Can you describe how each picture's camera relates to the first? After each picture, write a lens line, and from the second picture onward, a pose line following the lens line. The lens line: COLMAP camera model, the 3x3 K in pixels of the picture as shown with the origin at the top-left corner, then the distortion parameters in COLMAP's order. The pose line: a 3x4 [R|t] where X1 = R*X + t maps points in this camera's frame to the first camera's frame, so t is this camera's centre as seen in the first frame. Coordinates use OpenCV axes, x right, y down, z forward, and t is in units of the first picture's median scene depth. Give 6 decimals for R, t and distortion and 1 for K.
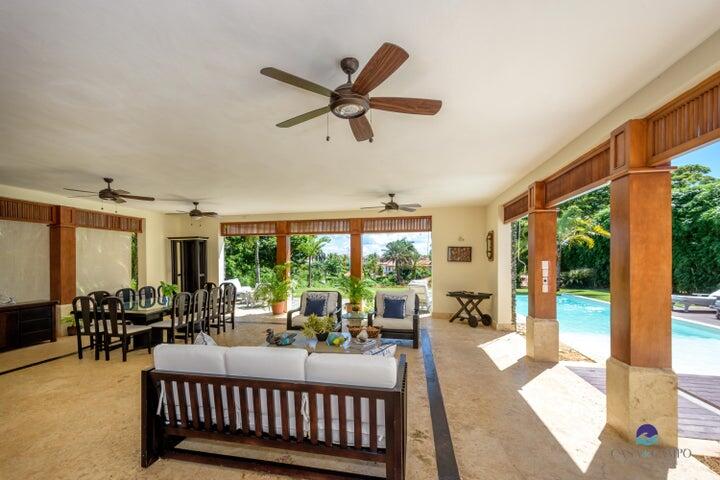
lens RADIAL K [[317.4, 0, 357.5], [0, 317.4, 254.9], [0, 0, 1]] dist [0.000725, -0.000109]
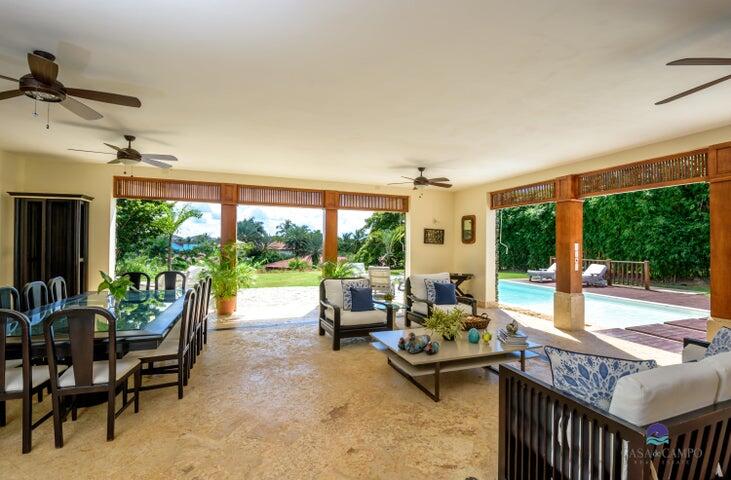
lens RADIAL K [[325.0, 0, 365.5], [0, 325.0, 240.0], [0, 0, 1]] dist [-0.002885, -0.000560]
pose [[0.850997, 0.020480, 0.524771, -0.384606], [-0.023325, 0.999727, -0.001192, 0.014830], [-0.524652, -0.011226, 0.851243, 0.220128]]
